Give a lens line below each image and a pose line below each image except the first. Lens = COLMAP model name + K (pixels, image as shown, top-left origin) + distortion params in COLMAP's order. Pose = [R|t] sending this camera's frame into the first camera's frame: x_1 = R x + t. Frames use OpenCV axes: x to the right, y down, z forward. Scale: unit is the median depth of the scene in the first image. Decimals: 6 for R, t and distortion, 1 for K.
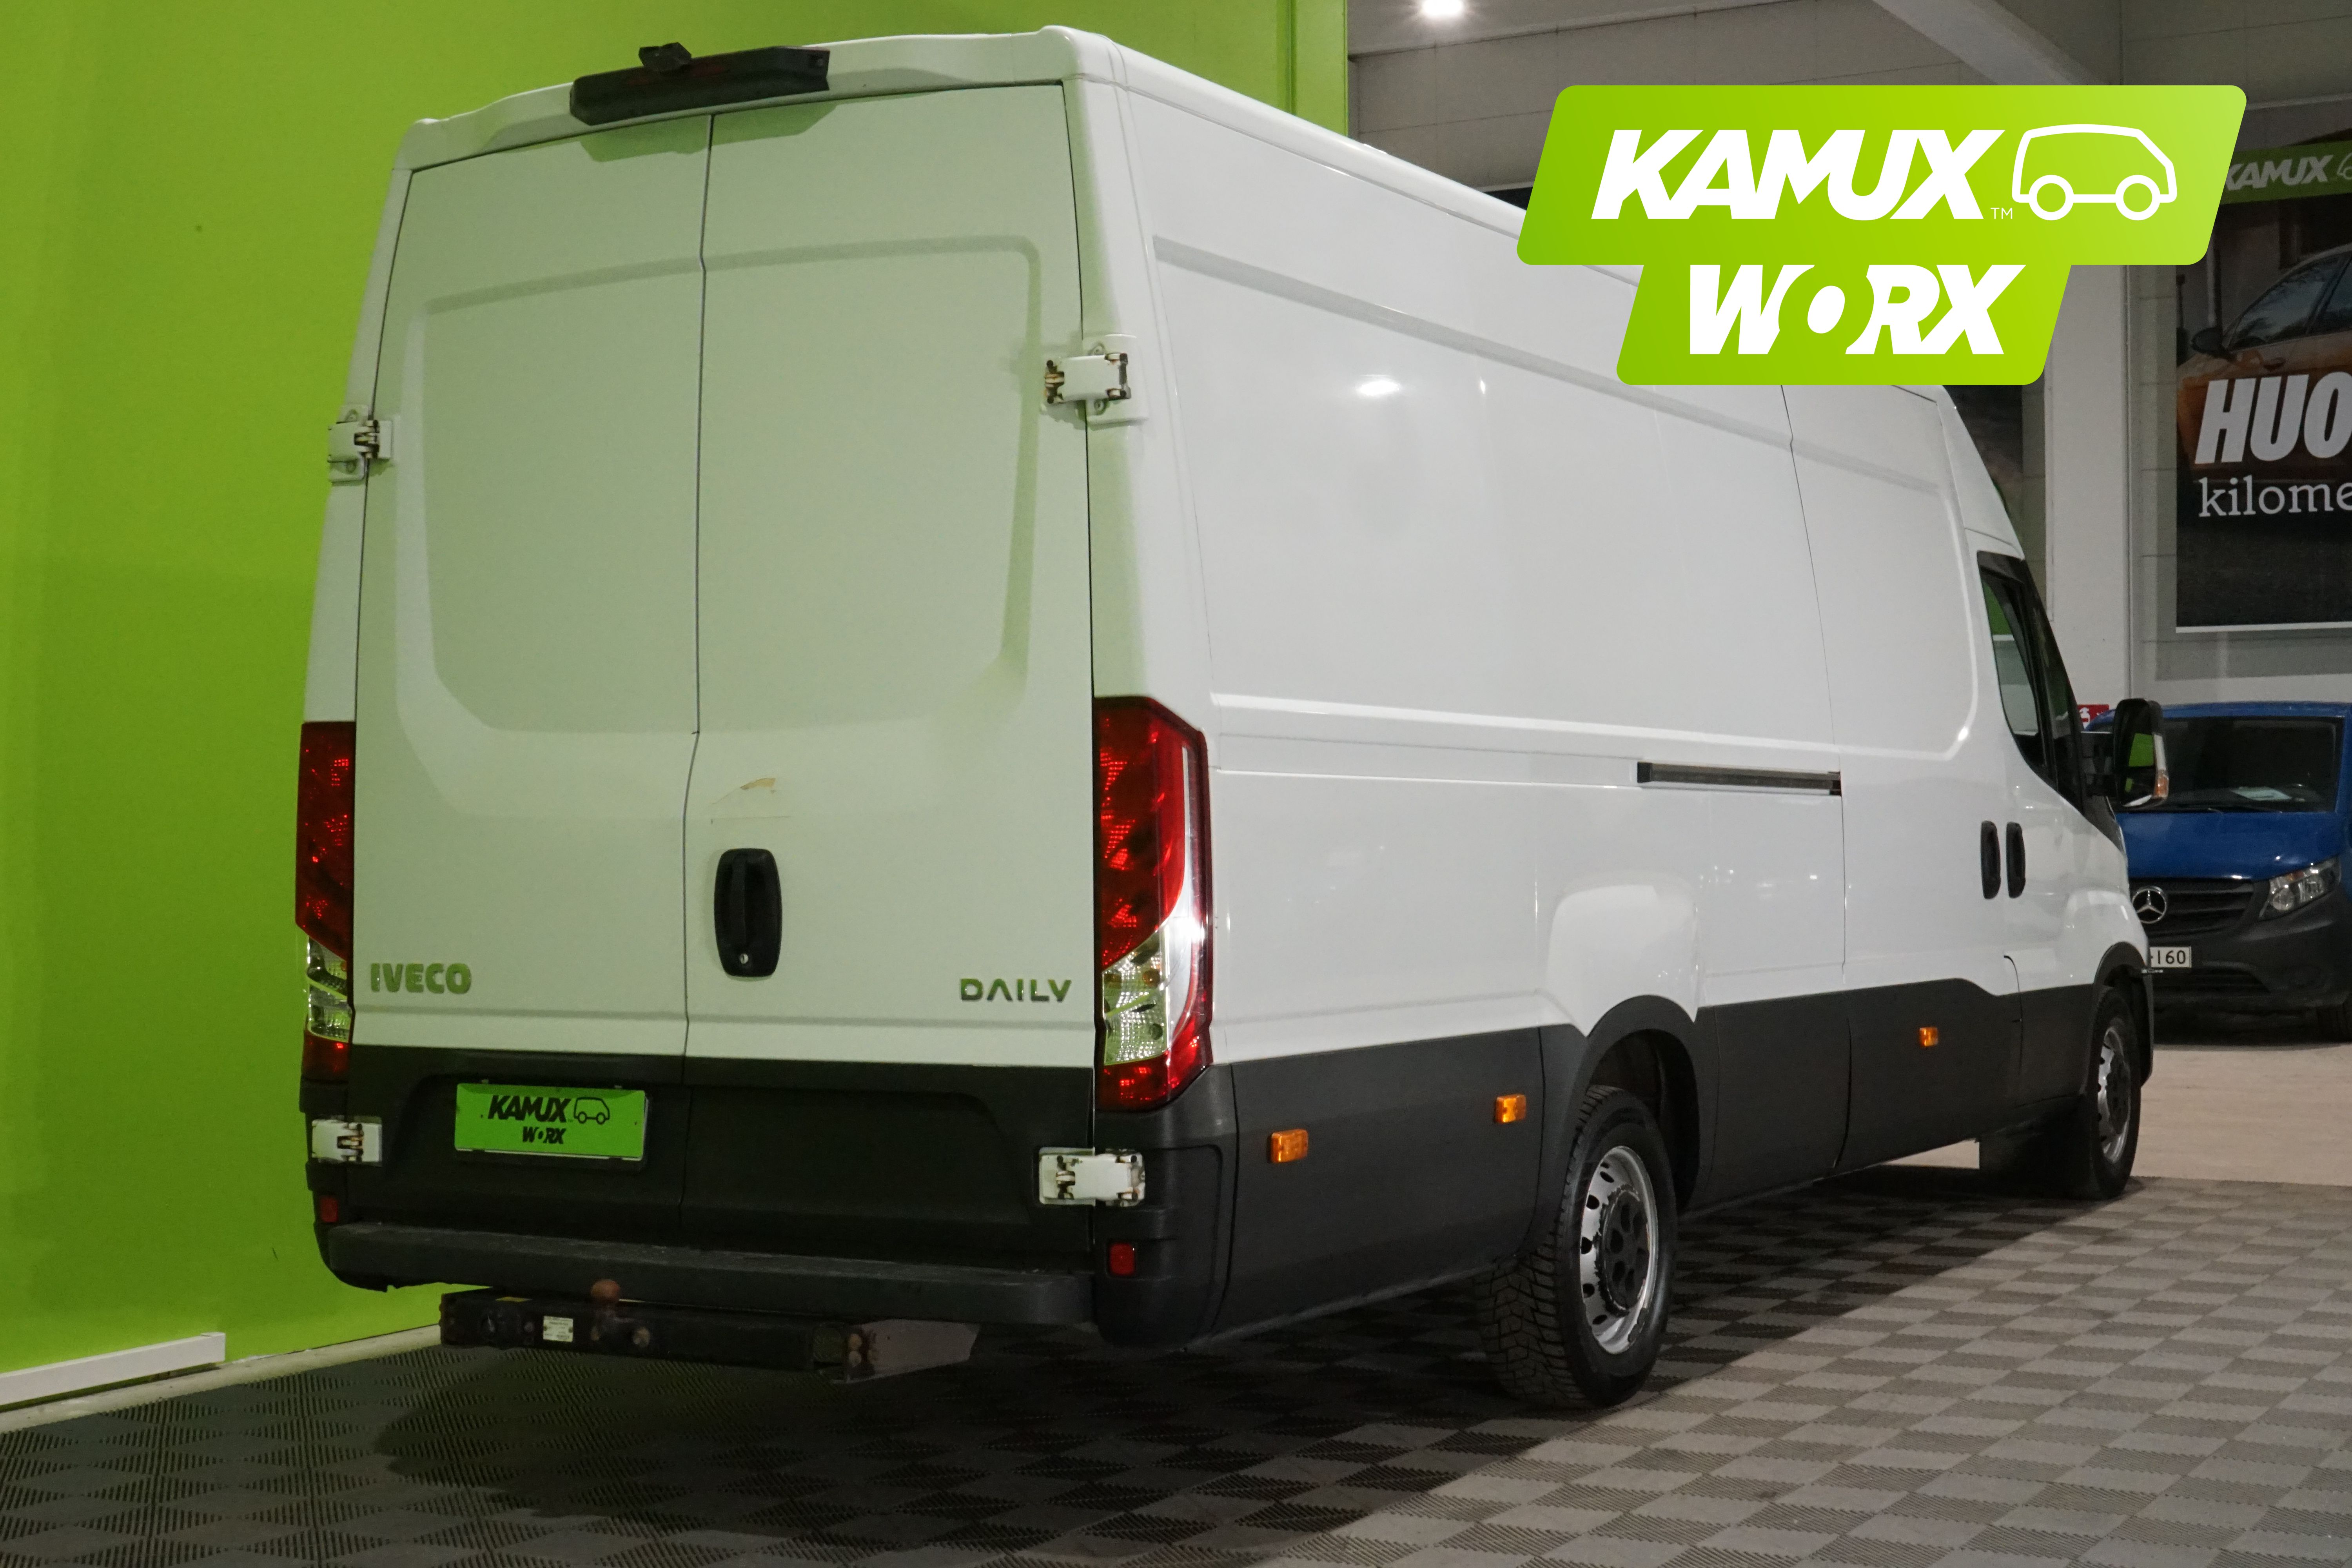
lens RADIAL K [[3391.4, 0, 1176.0], [0, 3391.4, 784.0], [0, 0, 1]] dist [0.008622, 0.015980]
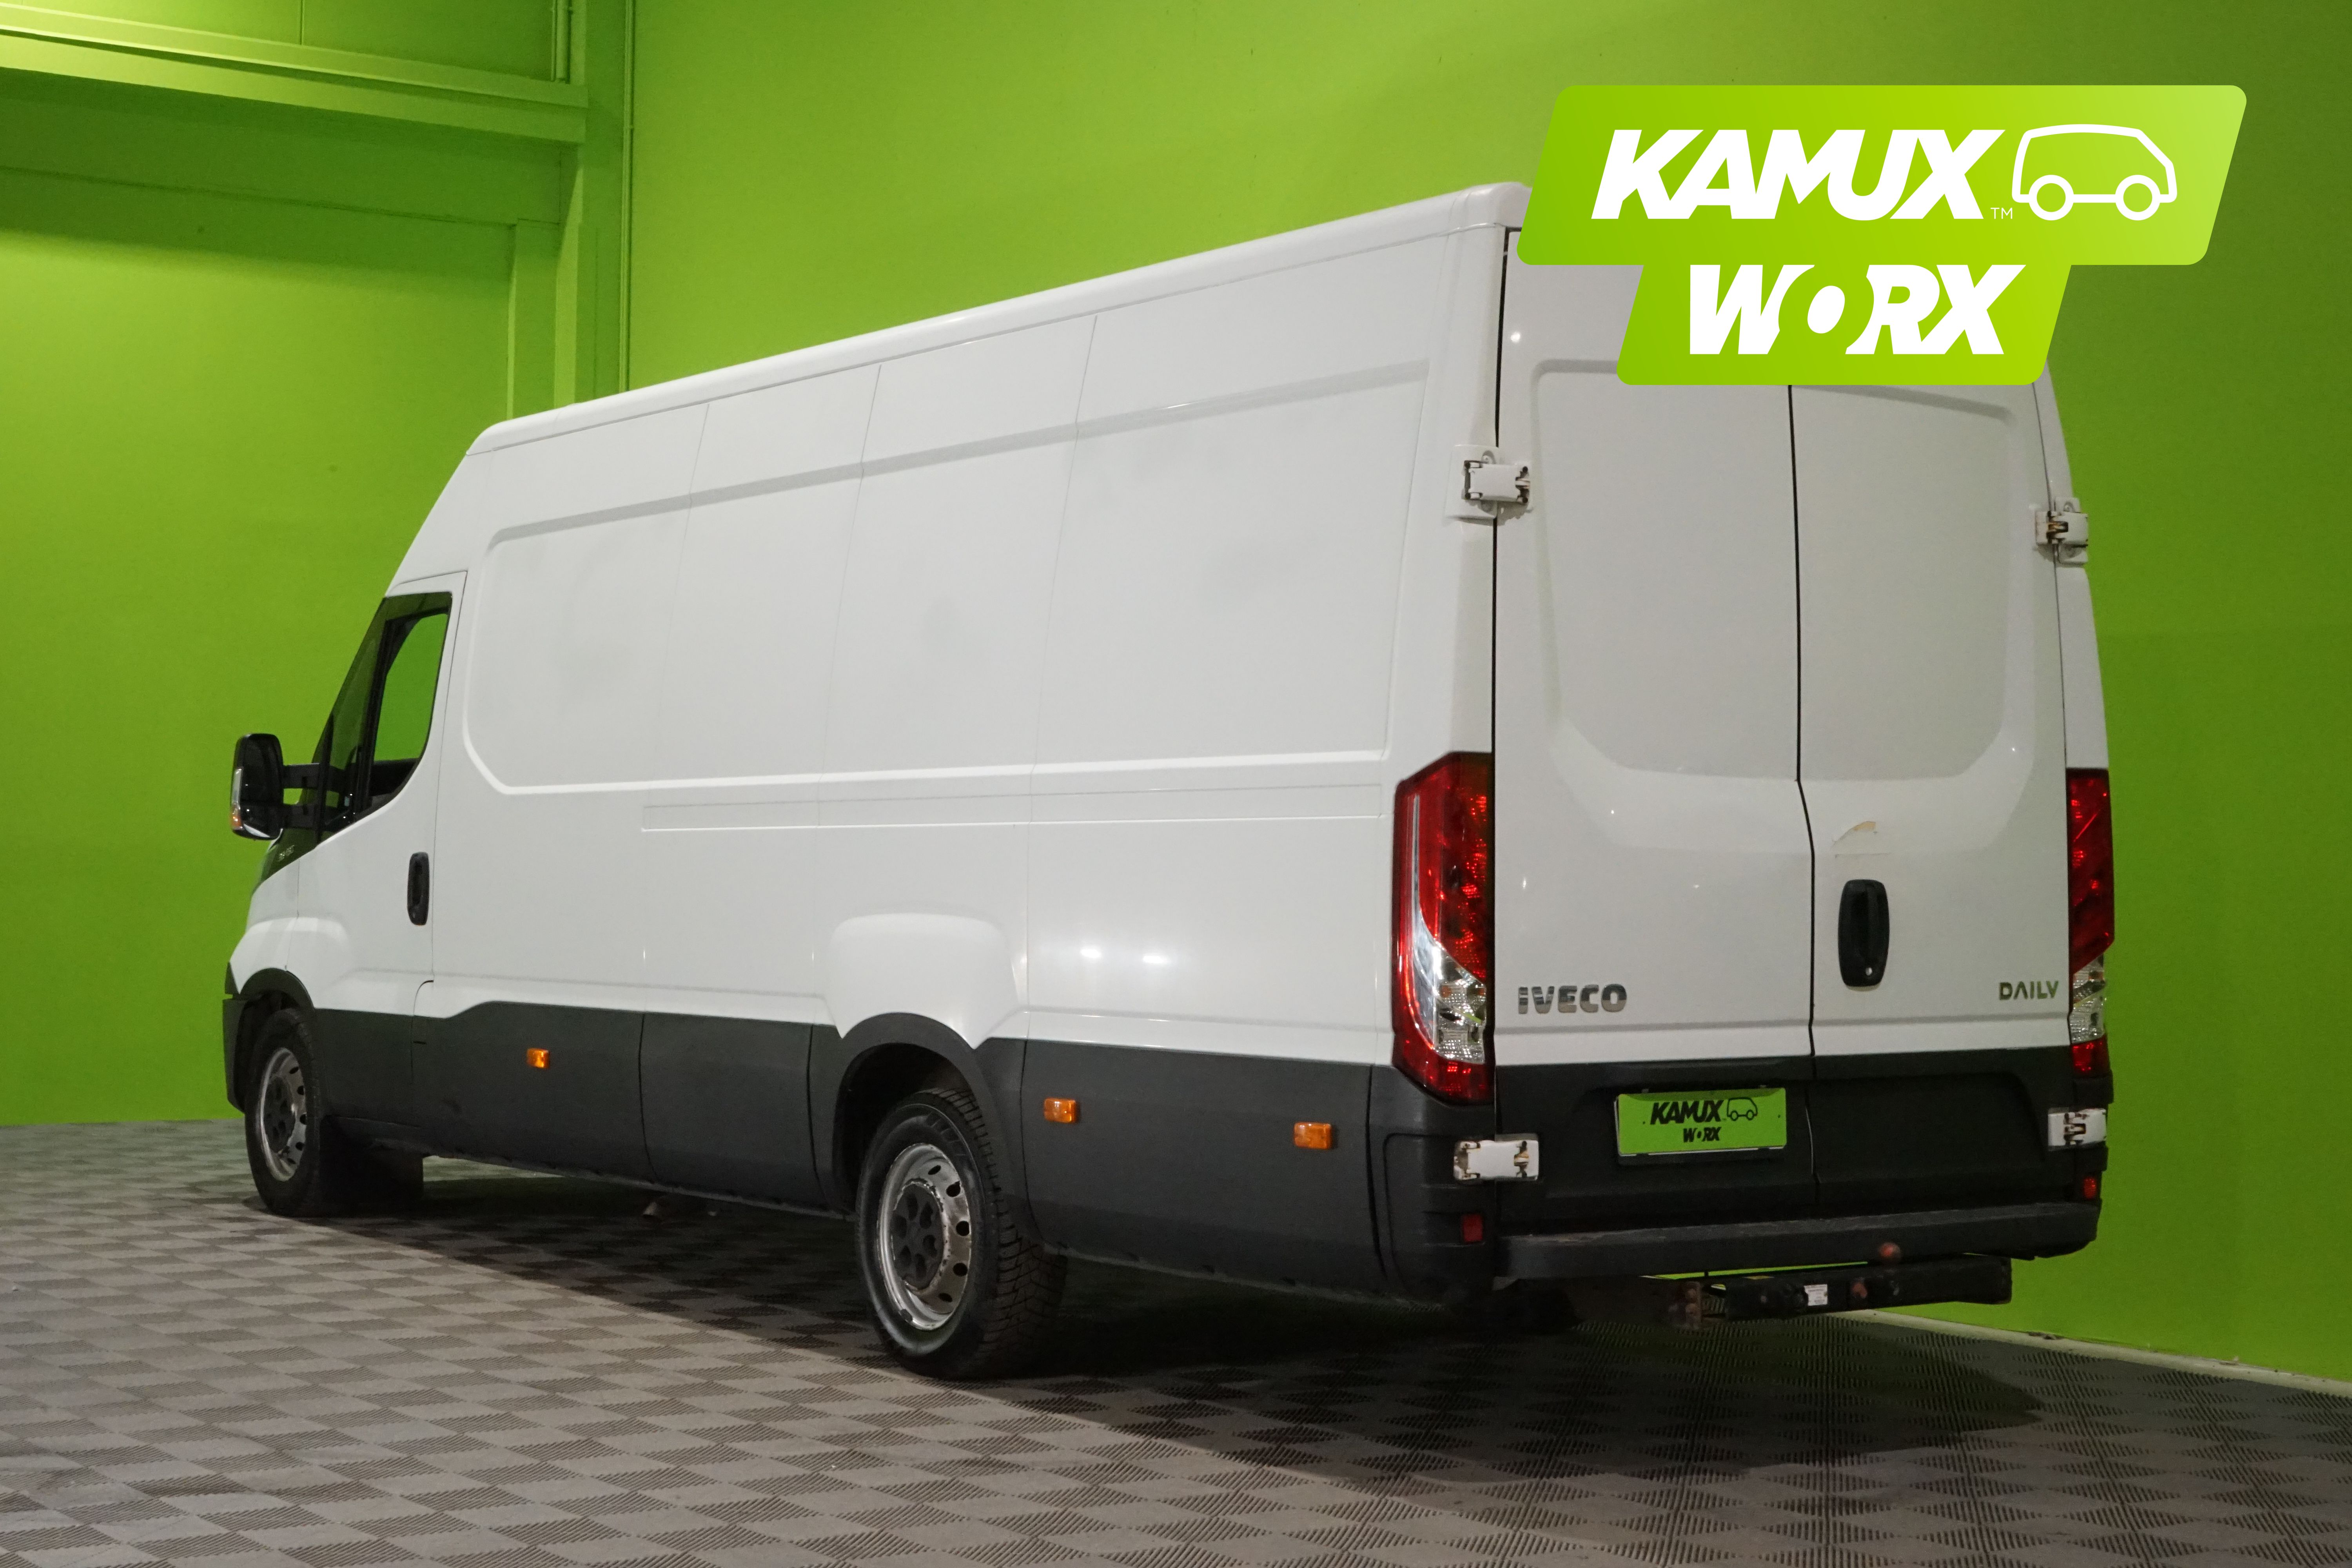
lens RADIAL K [[3642.3, 0, 1176.0], [0, 3642.3, 784.0], [0, 0, 1]] dist [-0.025307, 0.071347]
pose [[0.431638, 0.022879, 0.901757, -1.347658], [-0.031029, 0.999463, -0.010506, 0.005811], [-0.901513, -0.023446, 0.432116, 0.639390]]
